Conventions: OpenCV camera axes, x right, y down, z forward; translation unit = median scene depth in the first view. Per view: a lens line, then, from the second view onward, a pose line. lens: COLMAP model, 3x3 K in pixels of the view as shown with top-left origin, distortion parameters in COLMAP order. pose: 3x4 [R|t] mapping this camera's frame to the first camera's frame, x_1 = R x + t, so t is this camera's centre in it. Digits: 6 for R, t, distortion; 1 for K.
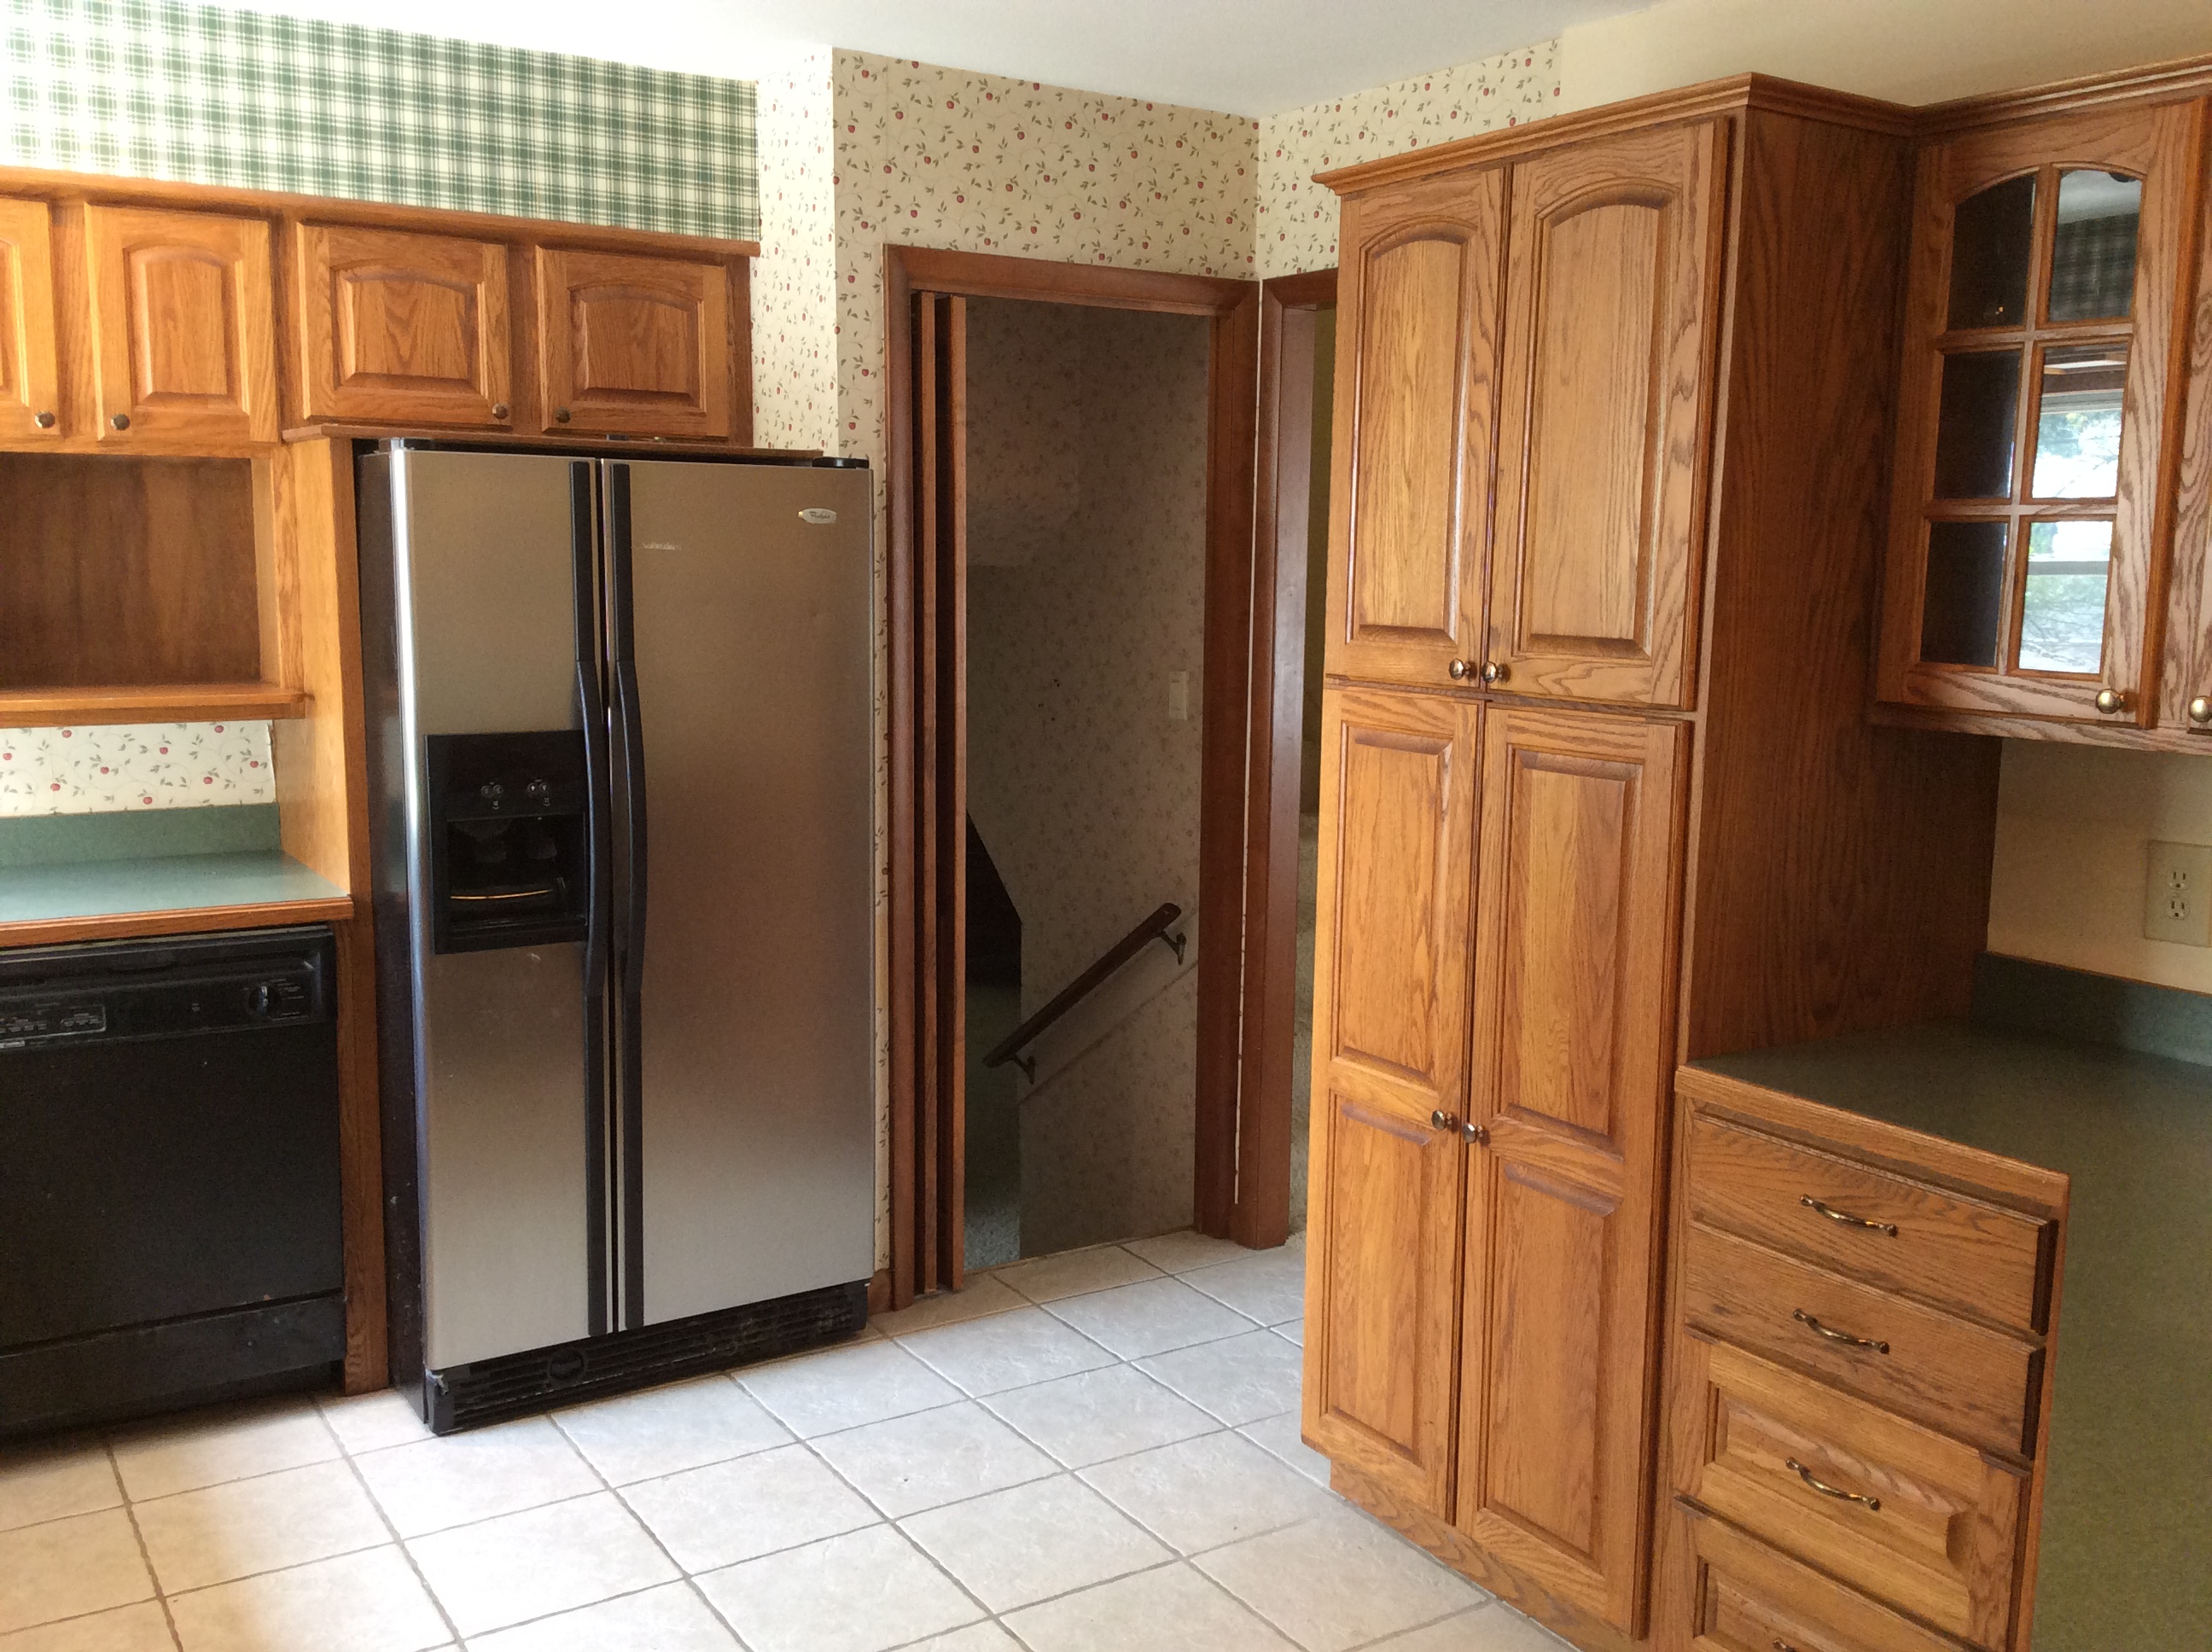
lens RADIAL K [[2063.4, 0, 1109.2], [0, 2063.4, 826.9], [0, 0, 1]] dist [0.045144, 0.000000]
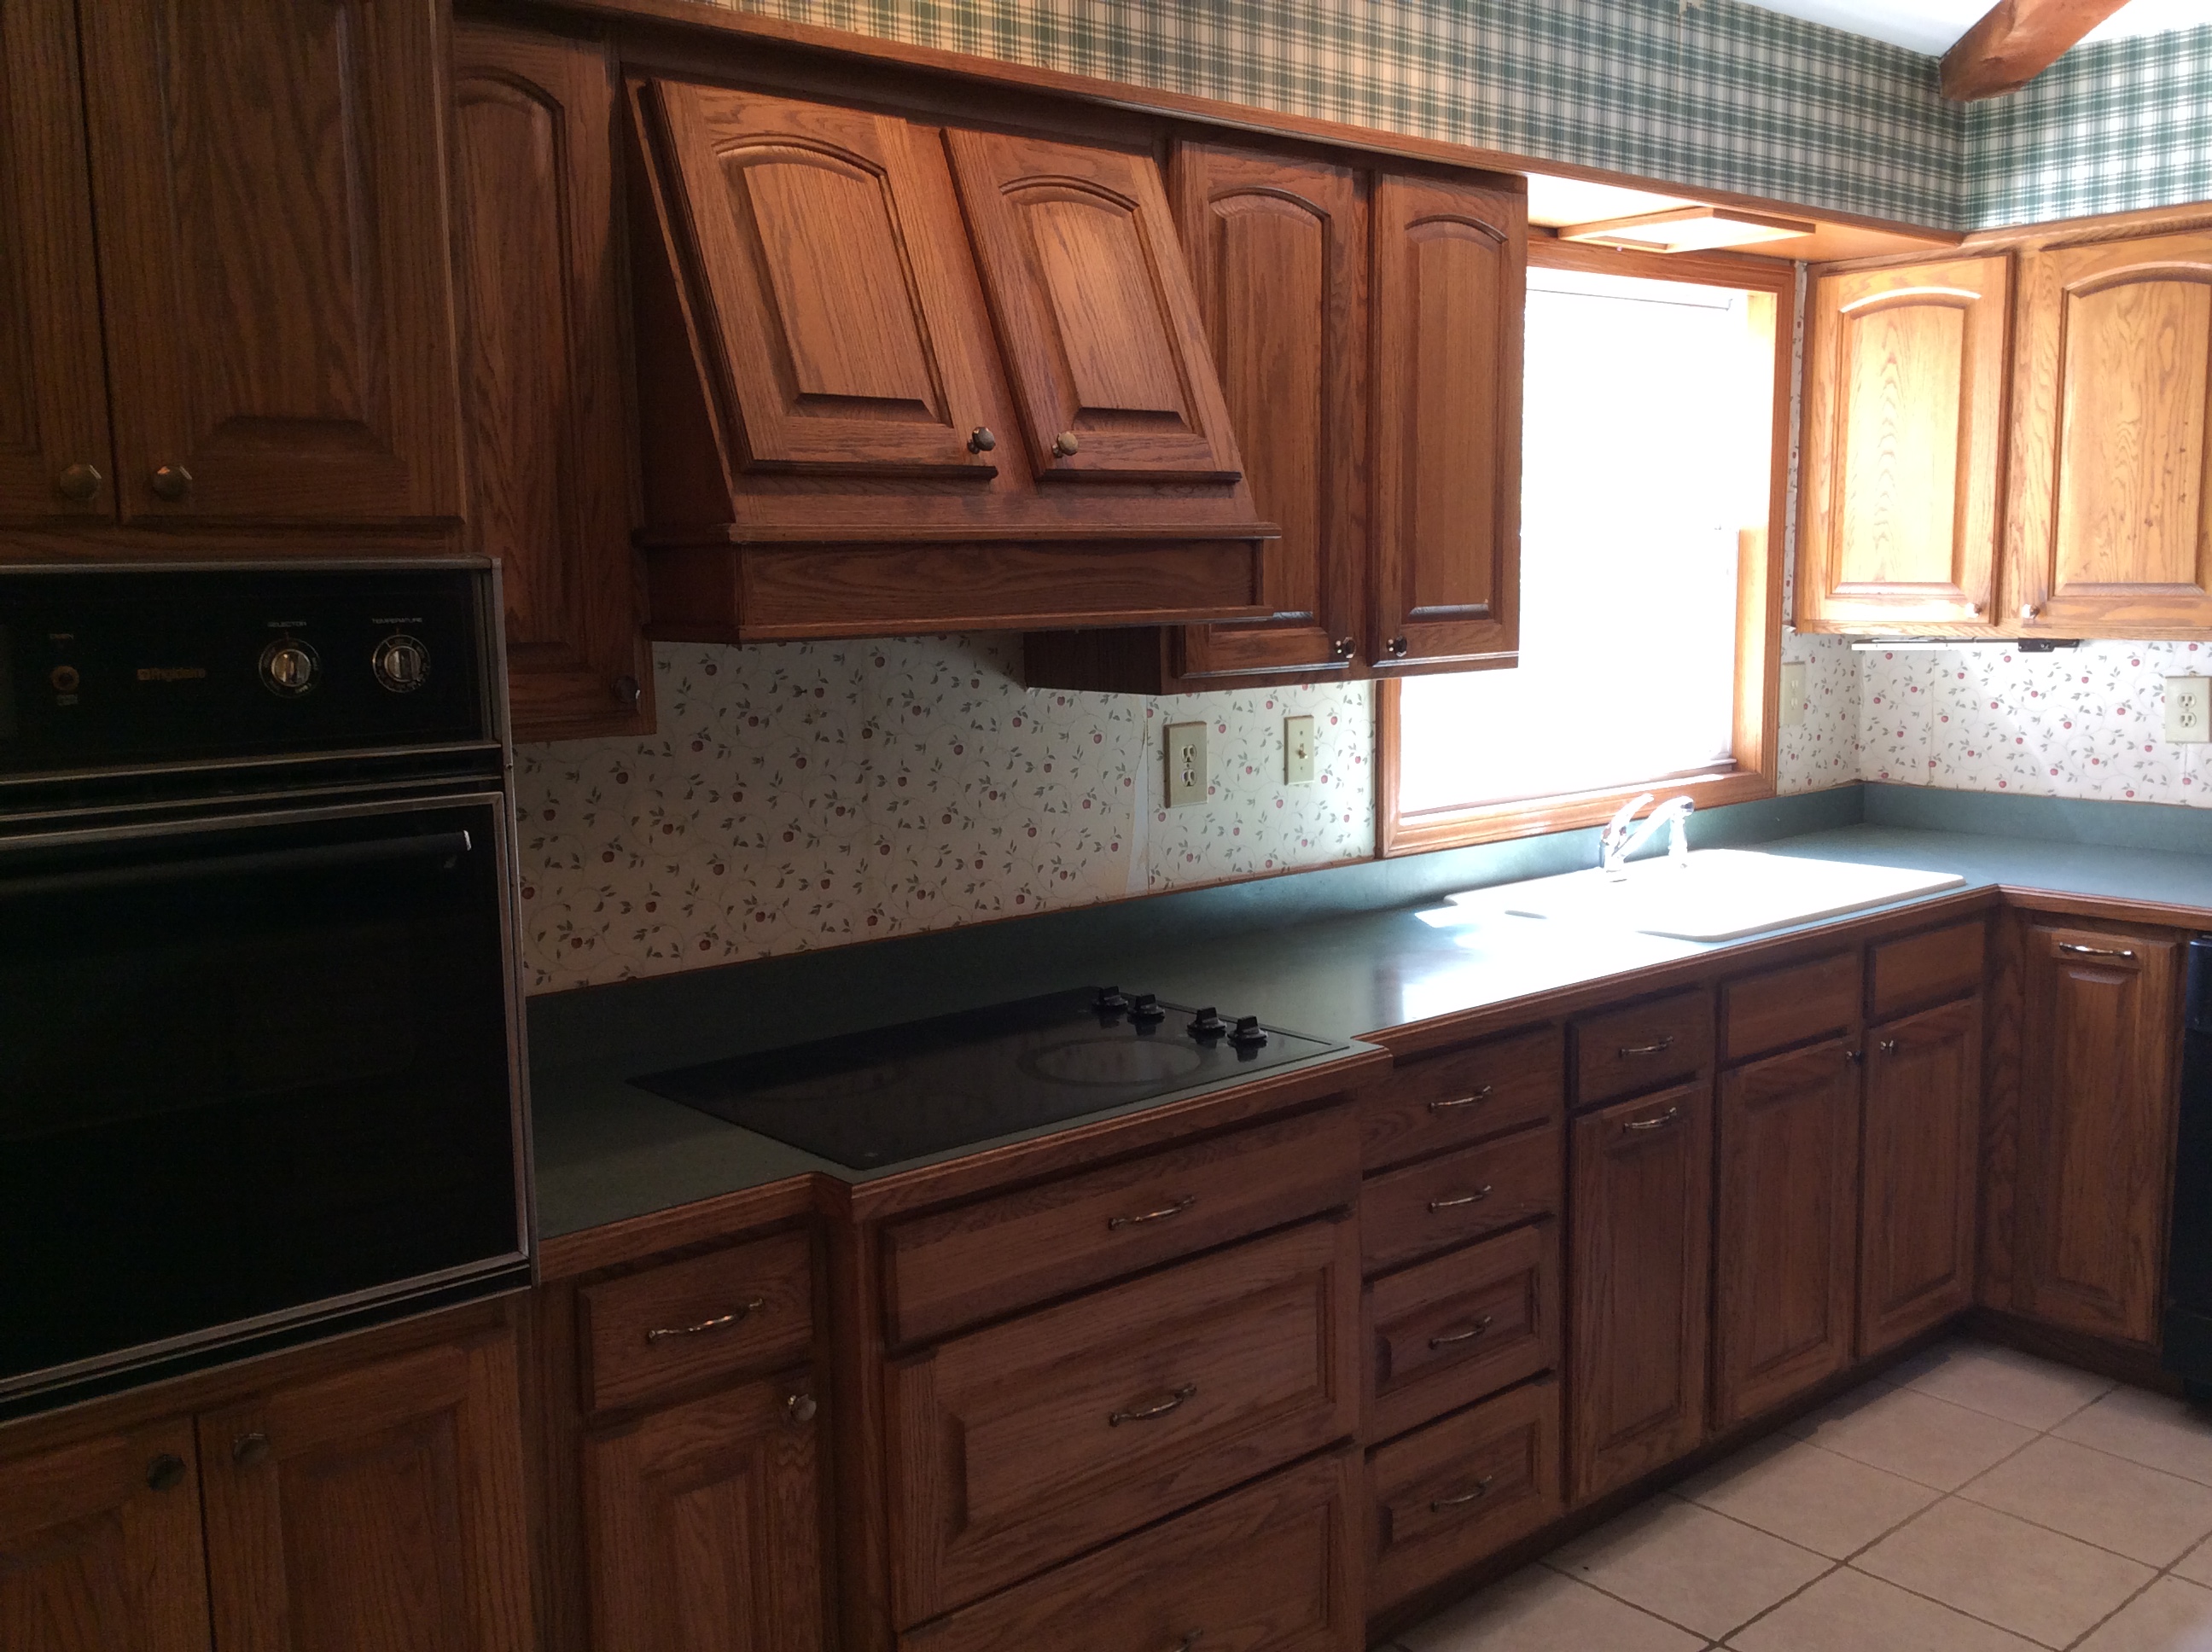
lens RADIAL K [[2063.4, 0, 1111.0], [0, 2063.4, 827.9], [0, 0, 1]] dist [0.045144, 0.000000]
pose [[0.137240, 0.115336, -0.983800, 0.361704], [-0.120171, 0.987800, 0.099041, -0.027146], [0.983221, 0.104632, 0.149426, 0.234722]]
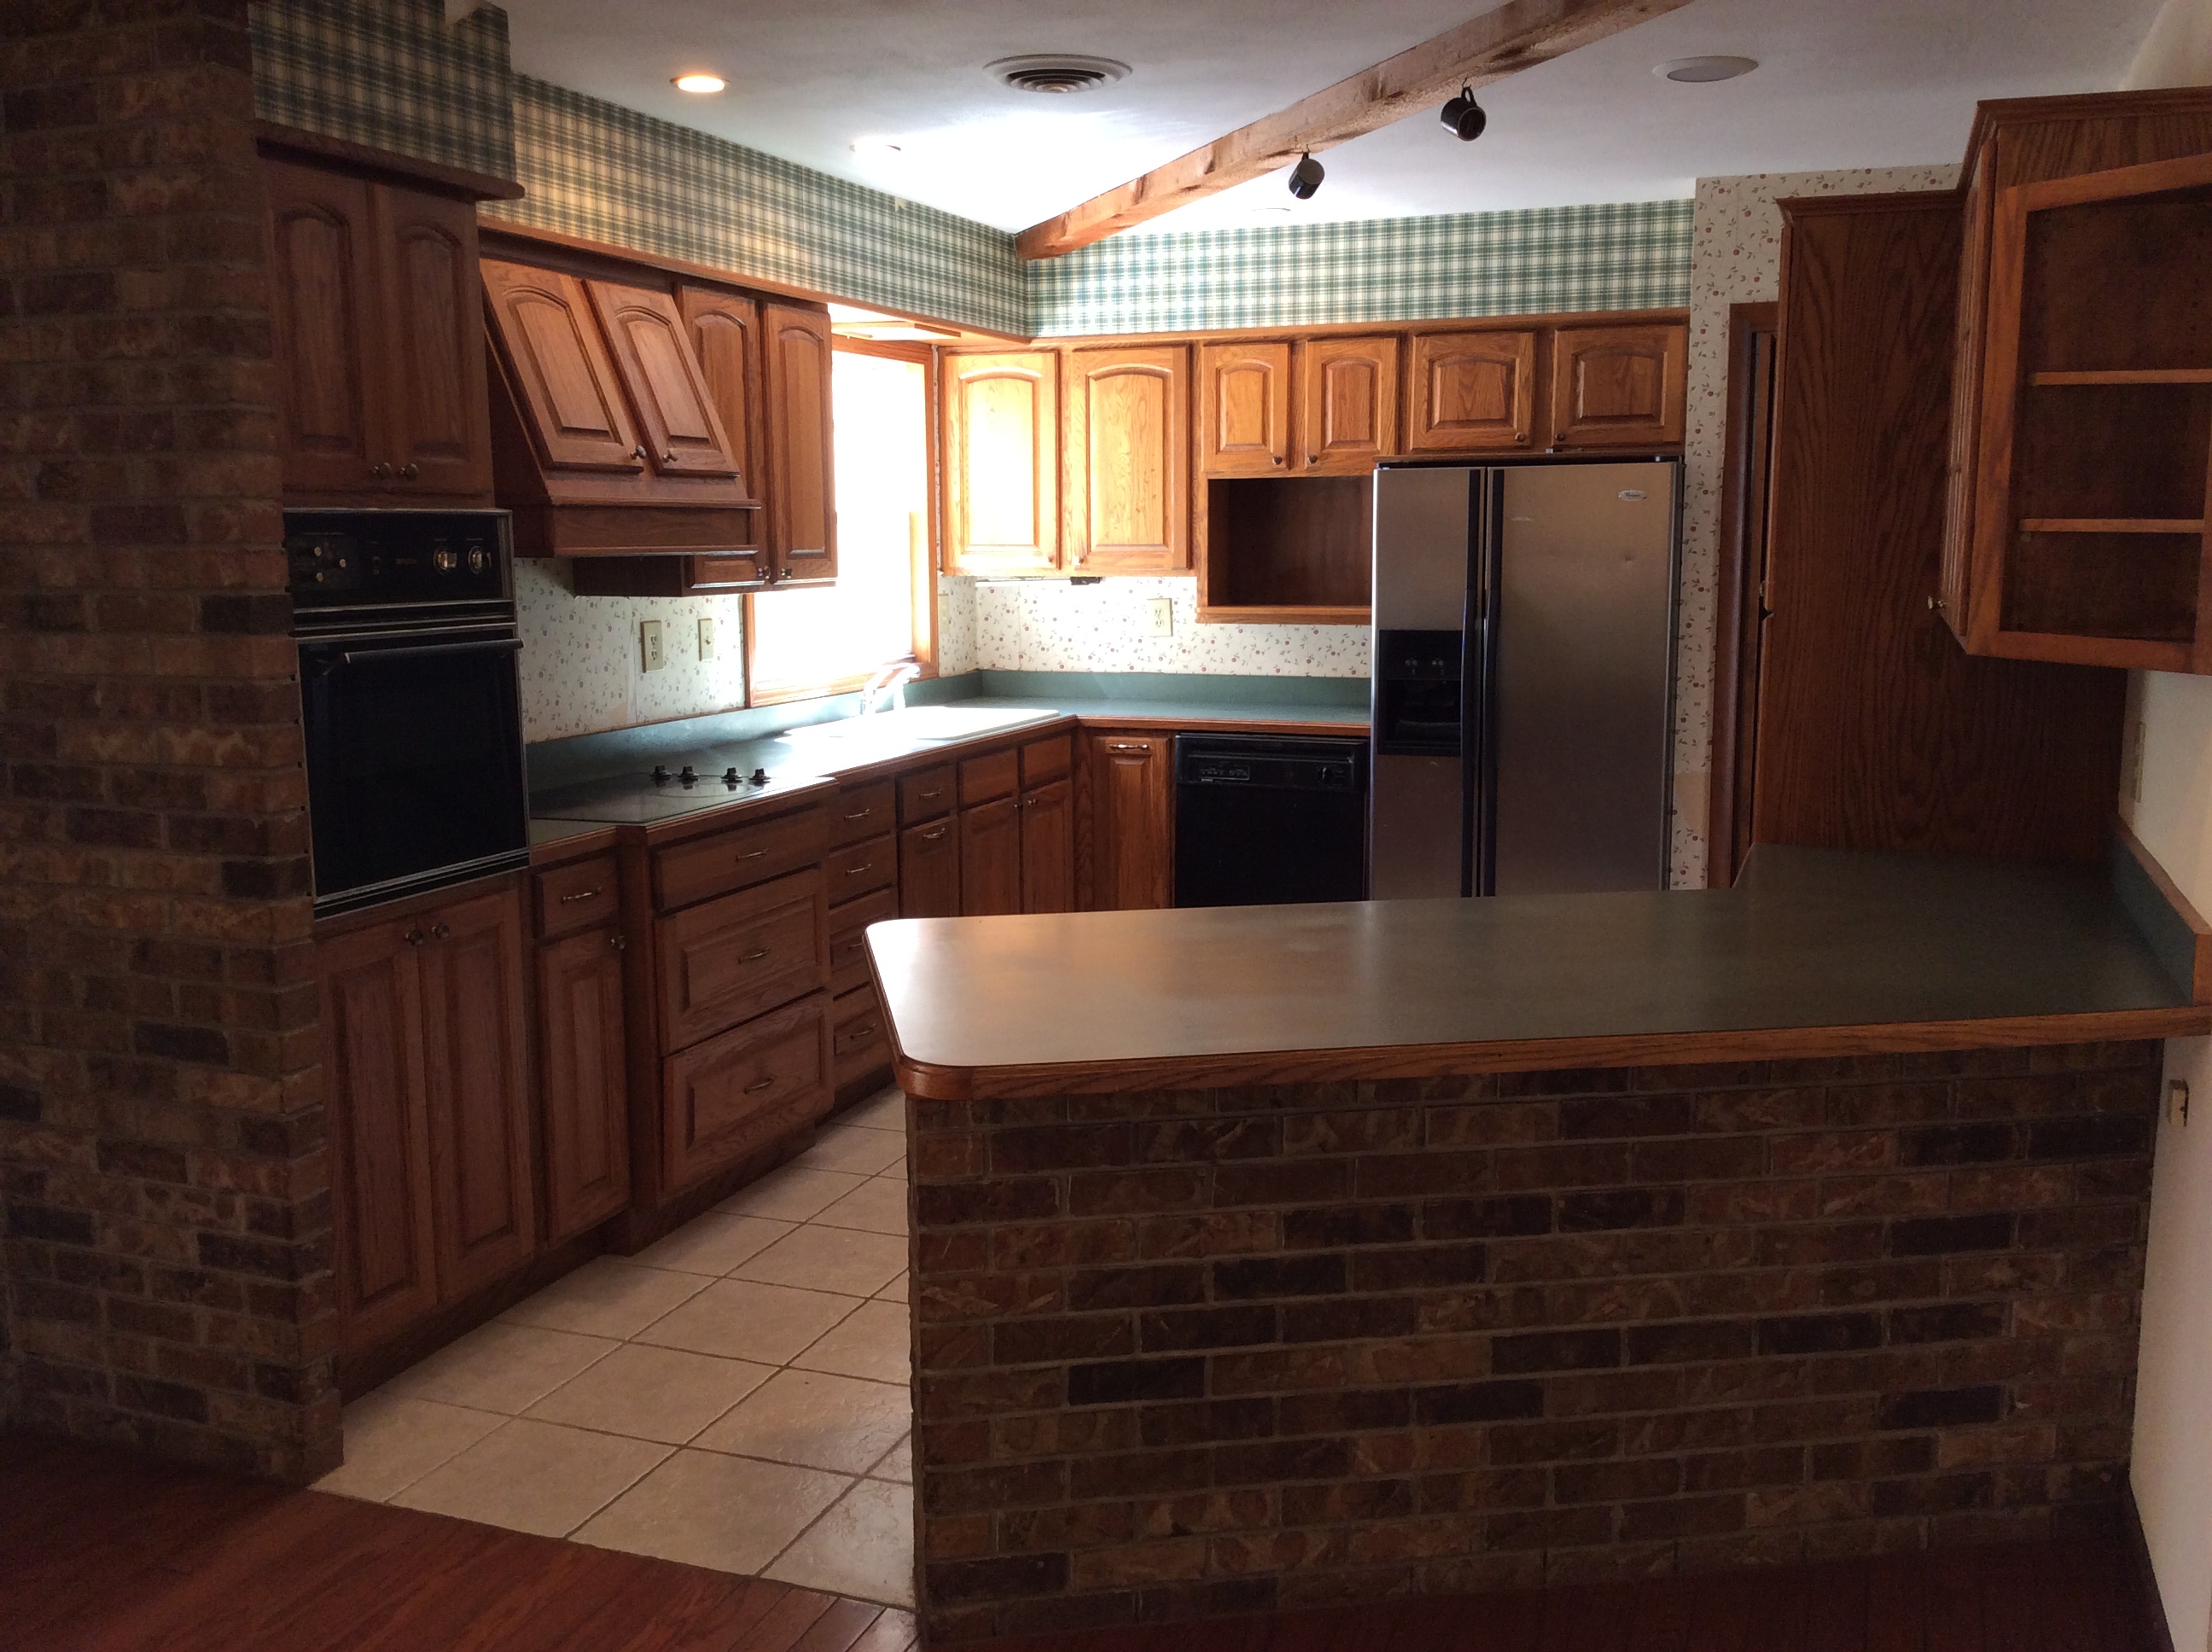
lens RADIAL K [[2063.4, 0, 1082.1], [0, 2063.4, 834.8], [0, 0, 1]] dist [0.045144, 0.000000]
pose [[0.579334, 0.102119, -0.808668, 0.856925], [-0.097139, 0.993700, 0.055894, 0.049958], [0.809281, 0.046172, 0.585604, -0.202166]]
